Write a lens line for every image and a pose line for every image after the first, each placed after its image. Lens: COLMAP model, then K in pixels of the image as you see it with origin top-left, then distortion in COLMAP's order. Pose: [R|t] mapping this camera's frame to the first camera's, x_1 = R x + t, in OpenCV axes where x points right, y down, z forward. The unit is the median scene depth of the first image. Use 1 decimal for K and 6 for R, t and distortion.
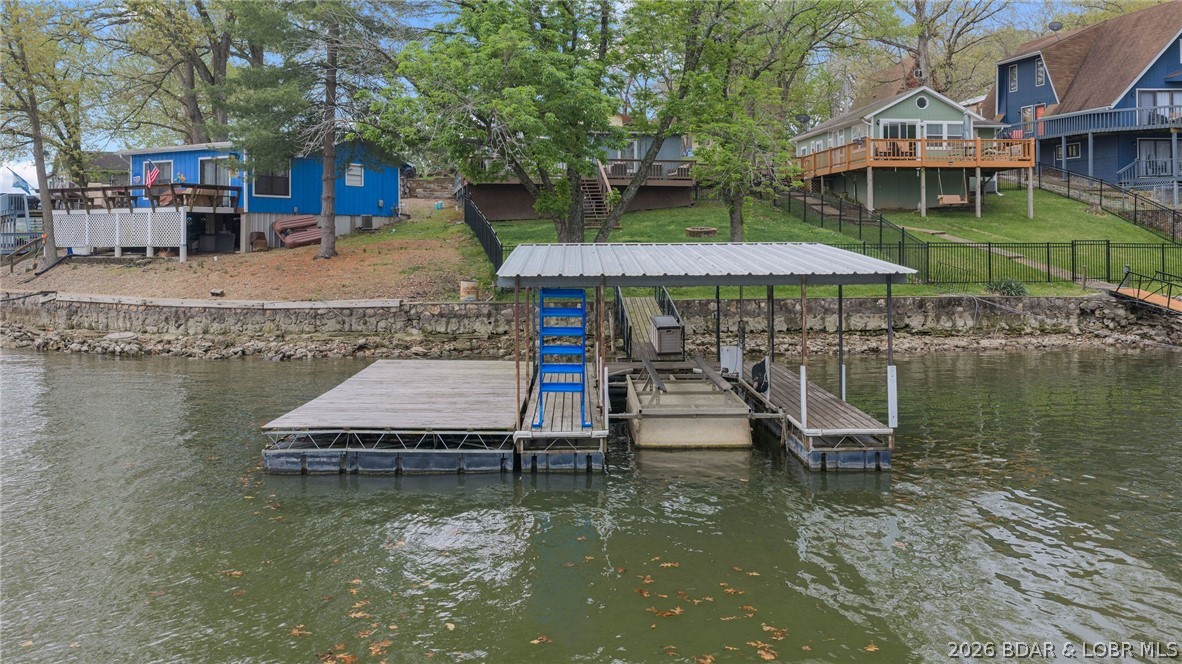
lens RADIAL K [[1019.6, 0, 585.0], [0, 1019.6, 287.8], [0, 0, 1]] dist [0.002678, -0.008111]
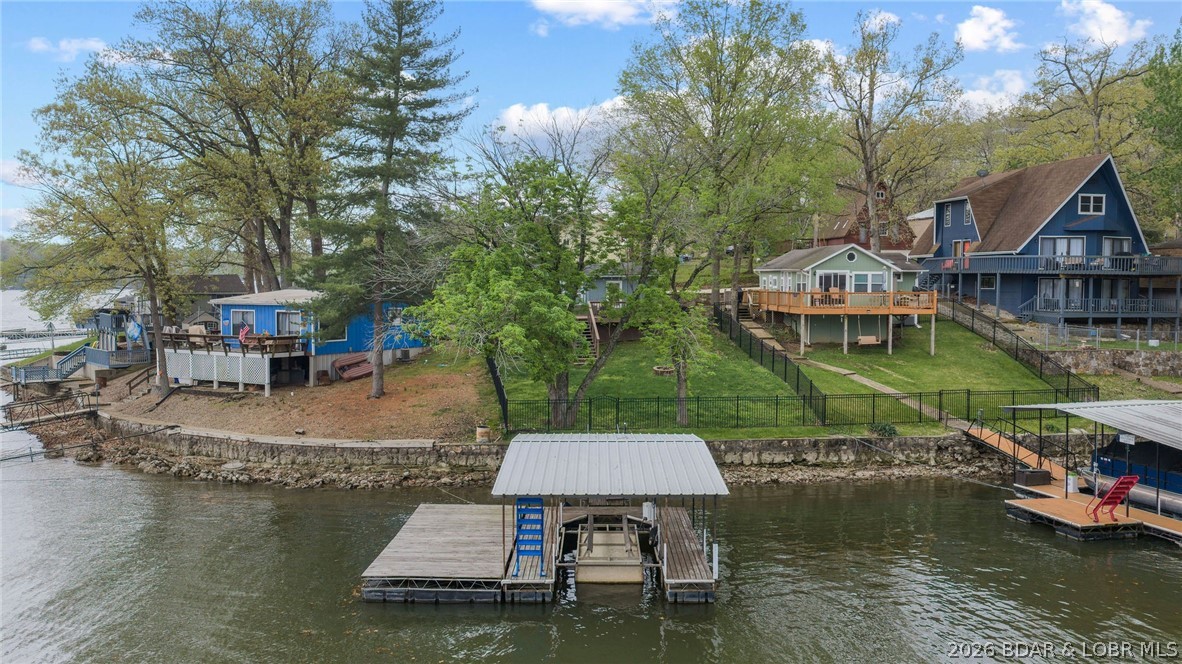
lens RADIAL K [[1010.6, 0, 595.3], [0, 1010.6, 392.2], [0, 0, 1]] dist [0.007074, 0.001208]
pose [[0.999875, 0.009658, -0.012505, 0.052104], [-0.008764, 0.997535, 0.069622, -0.142862], [0.013147, -0.069503, 0.997495, -0.340171]]
